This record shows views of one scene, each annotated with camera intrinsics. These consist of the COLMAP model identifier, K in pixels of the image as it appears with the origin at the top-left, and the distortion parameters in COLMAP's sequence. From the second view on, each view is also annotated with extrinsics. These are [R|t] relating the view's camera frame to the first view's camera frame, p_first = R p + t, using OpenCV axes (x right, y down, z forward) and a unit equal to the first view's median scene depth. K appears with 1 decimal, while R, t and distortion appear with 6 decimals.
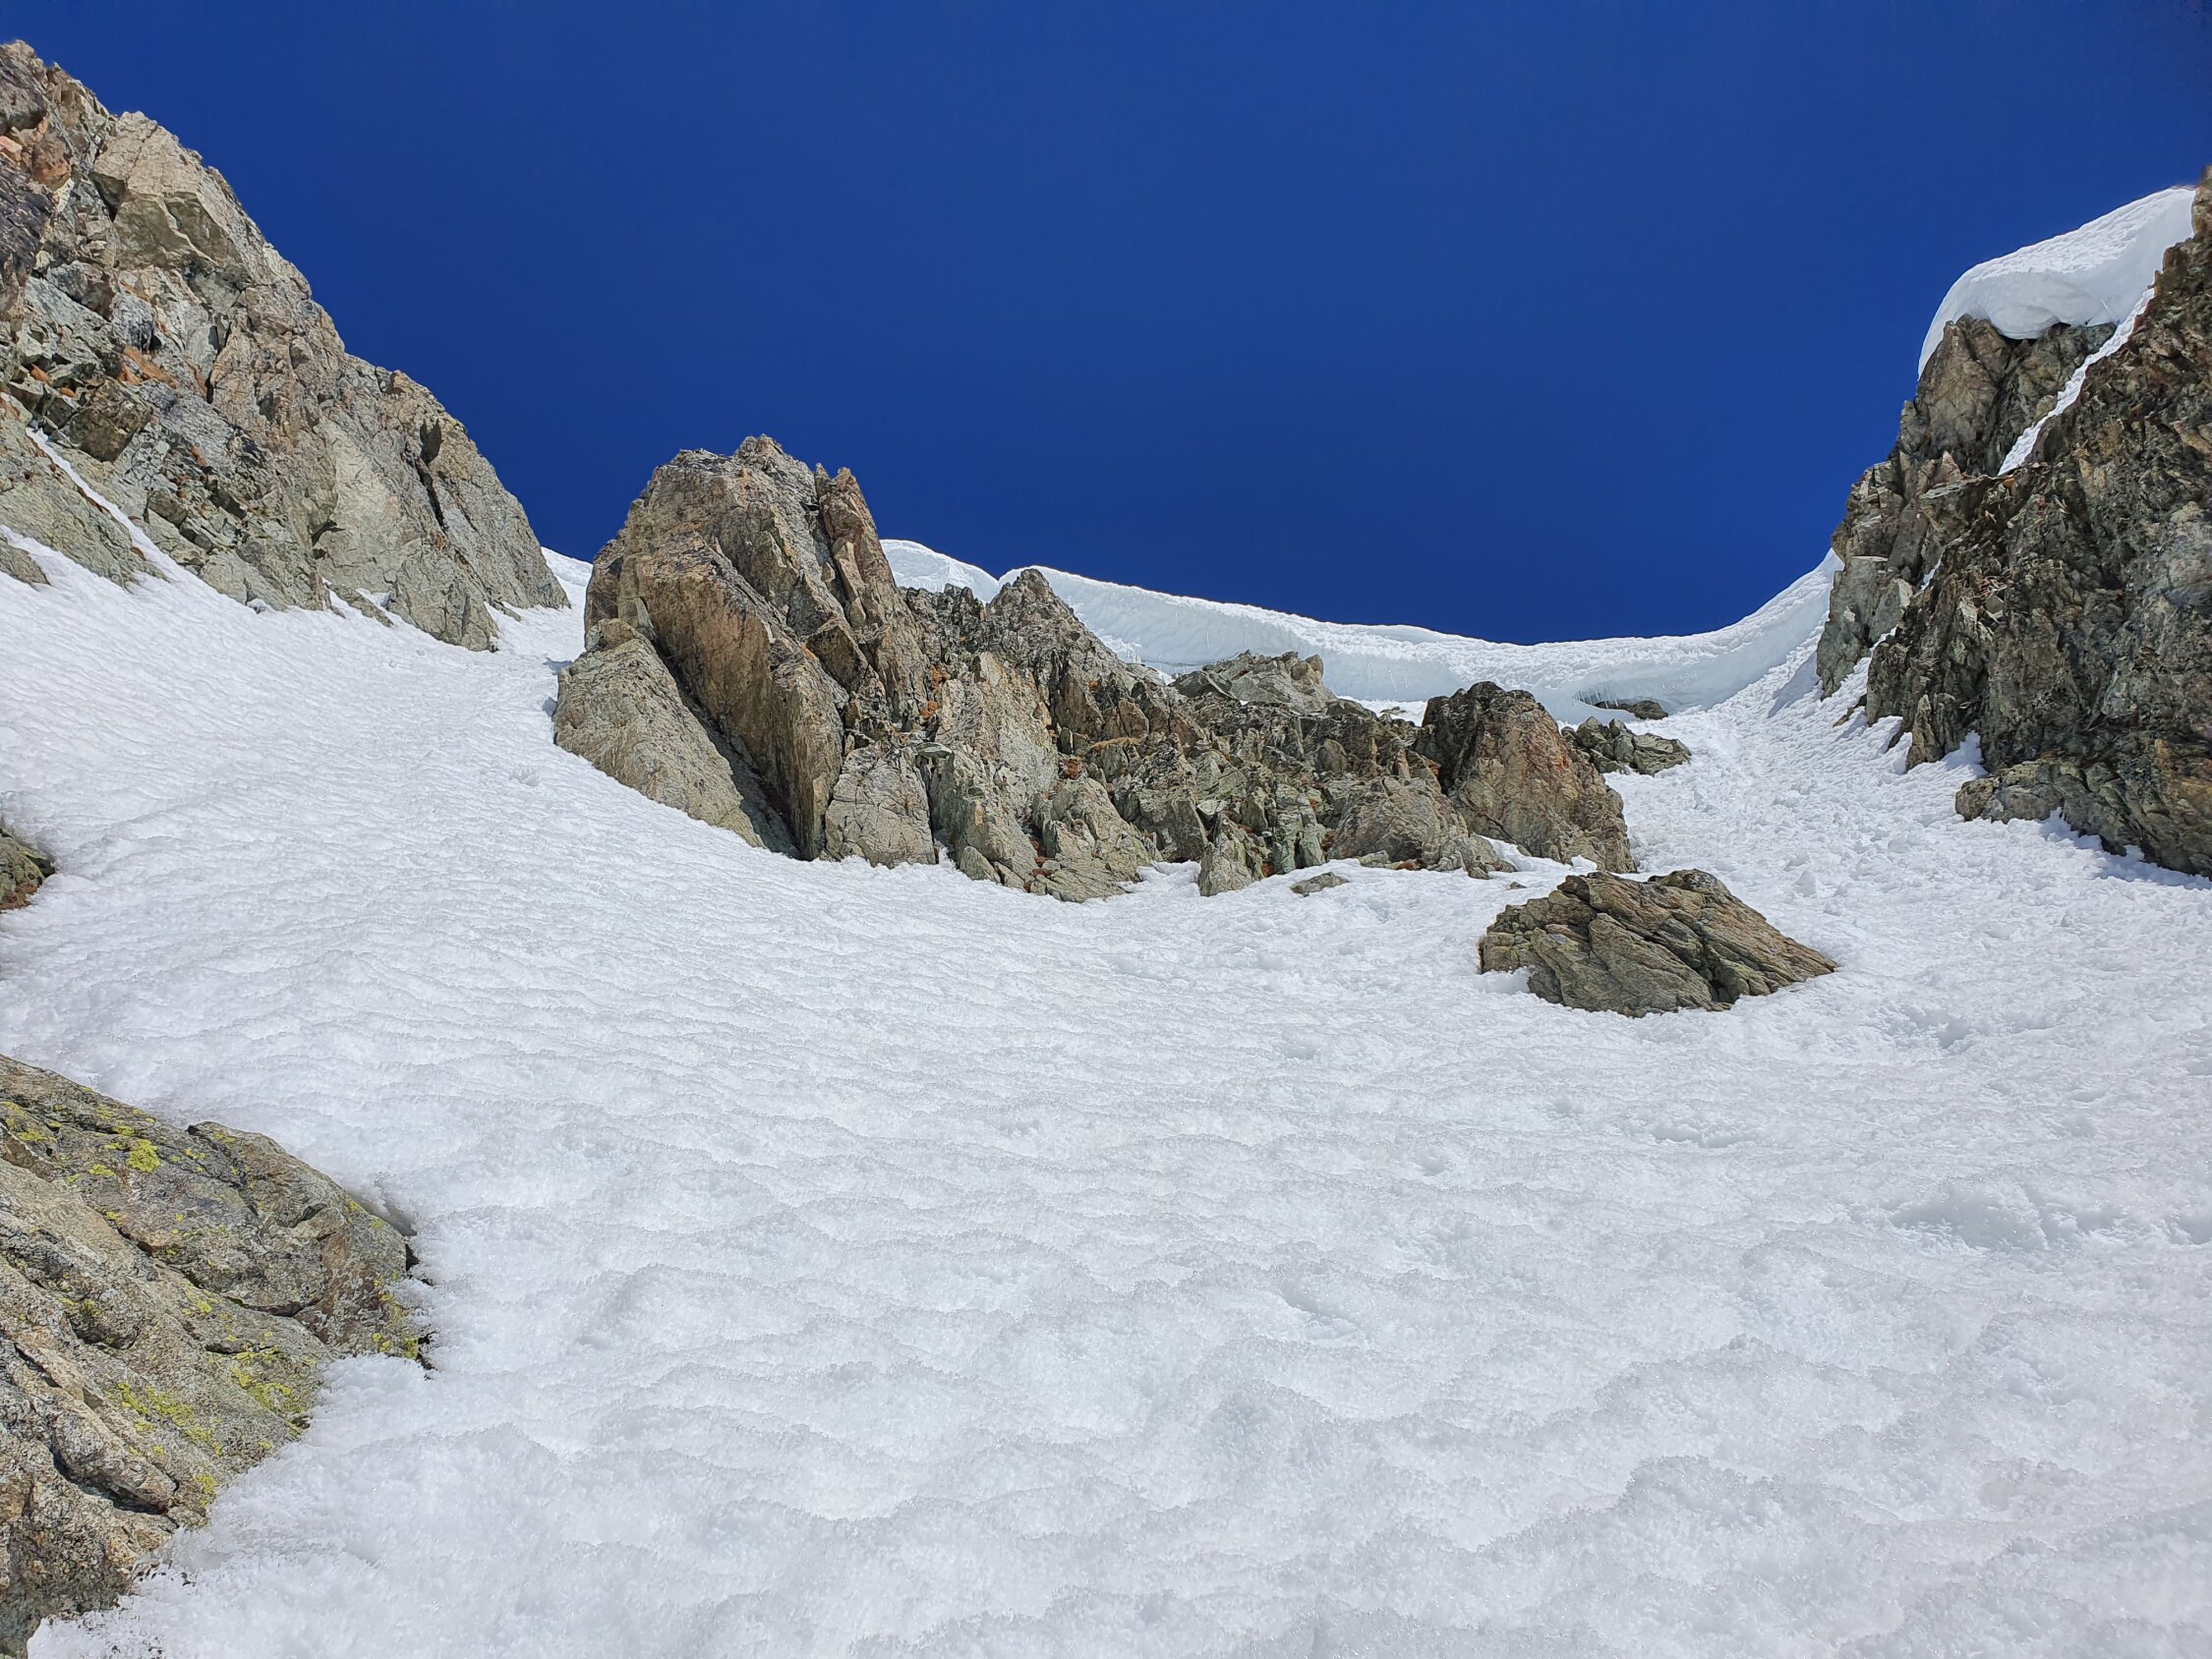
lens RADIAL K [[1677.6, 0, 1106.6], [0, 1677.6, 826.9], [0, 0, 1]] dist [0.013570, 0.011536]
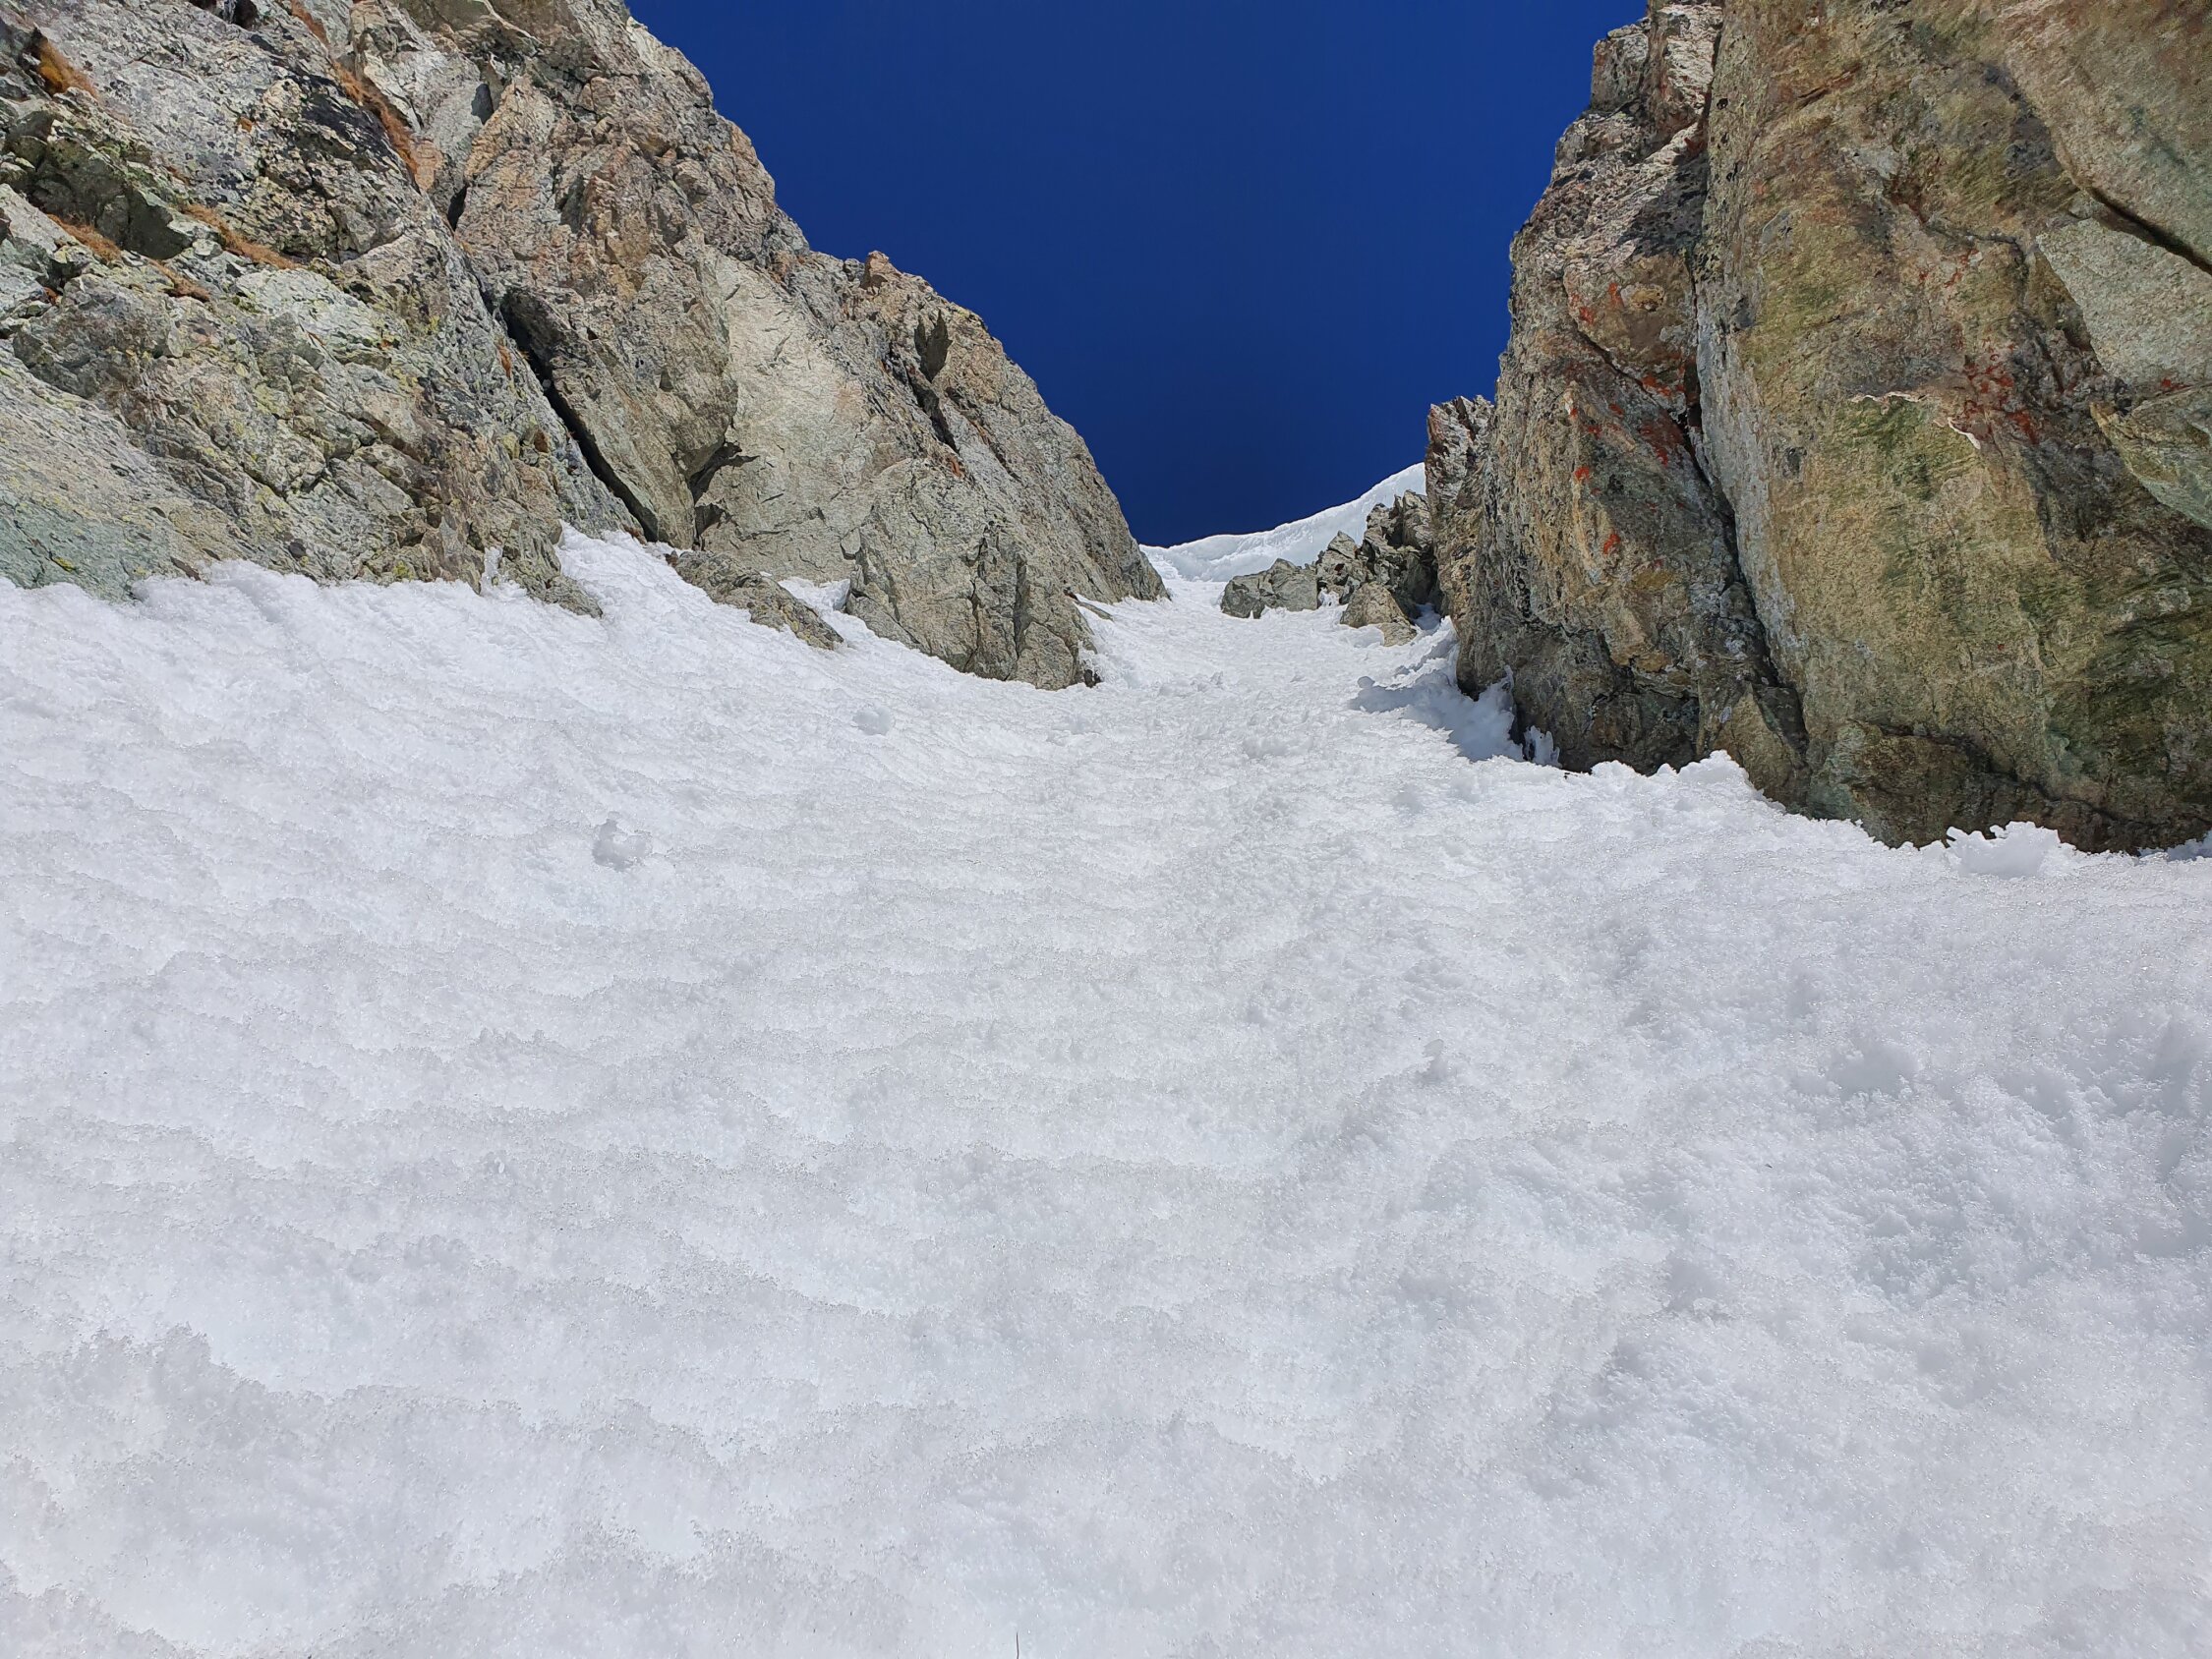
lens RADIAL K [[1677.6, 0, 1105.8], [0, 1677.6, 830.3], [0, 0, 1]] dist [0.013570, 0.011536]
pose [[0.946916, -0.091189, -0.308277, -0.228453], [0.092625, 0.995651, -0.010004, -0.061841], [0.307848, -0.019081, 0.951244, 0.585867]]
